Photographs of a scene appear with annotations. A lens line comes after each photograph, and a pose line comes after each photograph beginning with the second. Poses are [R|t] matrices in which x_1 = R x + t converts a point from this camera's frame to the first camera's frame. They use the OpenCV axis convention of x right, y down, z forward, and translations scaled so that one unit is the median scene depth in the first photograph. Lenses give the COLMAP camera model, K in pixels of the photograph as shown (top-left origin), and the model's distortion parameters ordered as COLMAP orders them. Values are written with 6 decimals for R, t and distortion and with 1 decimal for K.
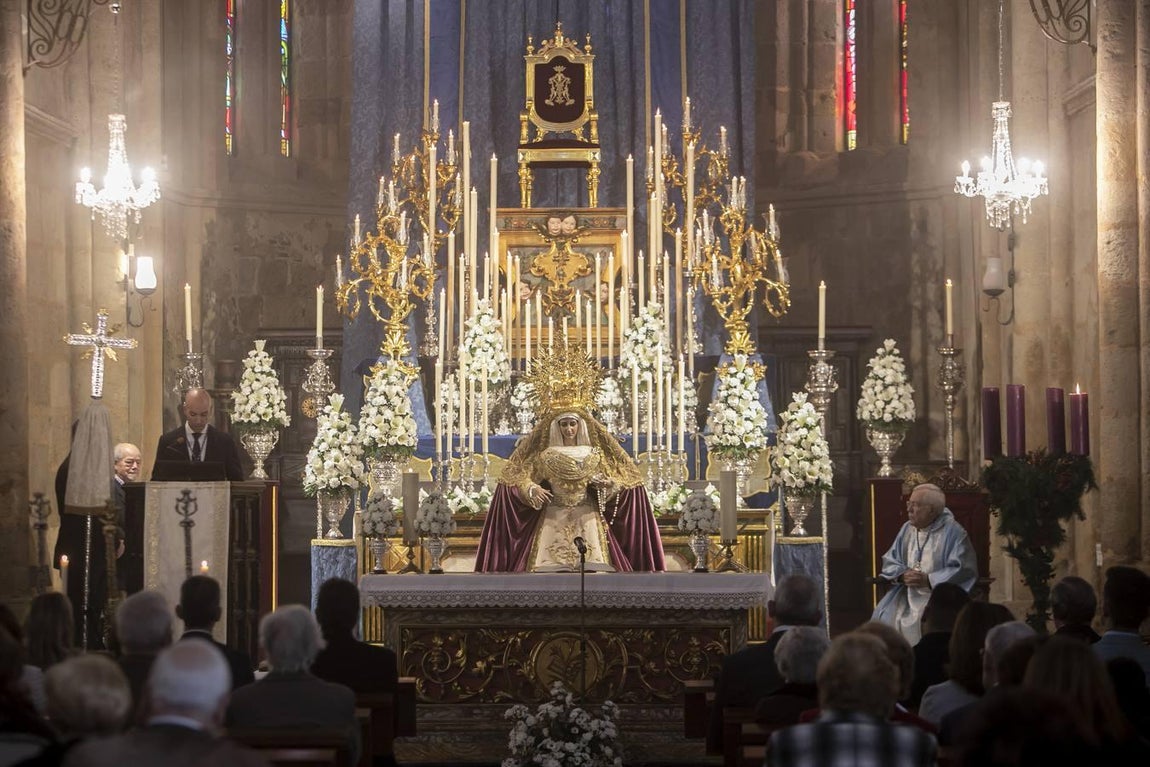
lens RADIAL K [[3302.1, 0, 572.8], [0, 3302.1, 338.7], [0, 0, 1]] dist [0.162381, 0.449719]
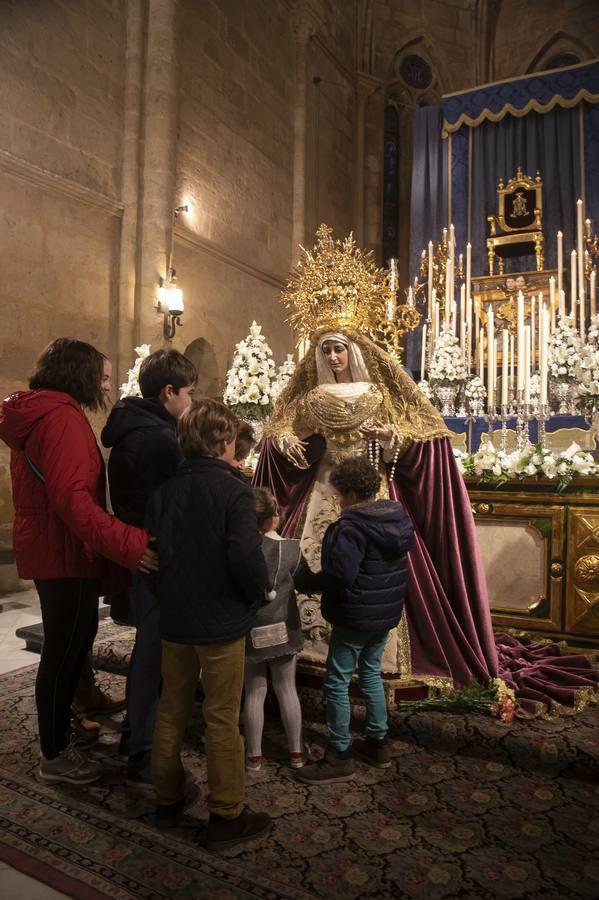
lens RADIAL K [[634.3, 0, 300.0], [0, 634.3, 451.4], [0, 0, 1]] dist [-0.136968, 0.093503]
pose [[0.879647, 0.010926, -0.475502, 0.046886], [0.001988, 0.999643, 0.026647, 0.035857], [0.475623, -0.024385, 0.879311, 0.713168]]
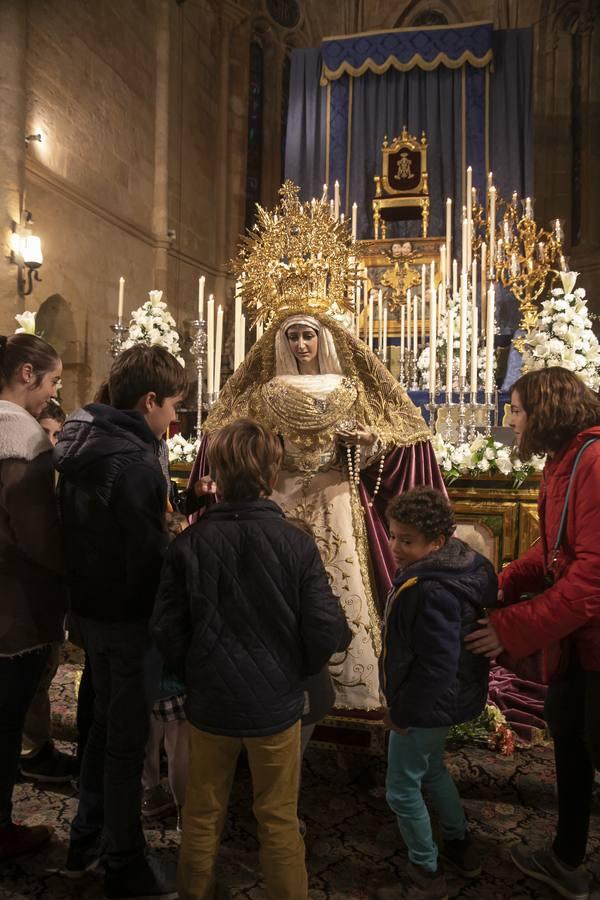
lens RADIAL K [[650.7, 0, 300.9], [0, 650.7, 448.8], [0, 0, 1]] dist [-0.125231, 0.092616]
pose [[0.972980, 0.026083, -0.229412, 0.021154], [-0.005748, 0.996027, 0.088865, 0.029047], [0.230818, -0.085145, 0.969264, 0.720668]]
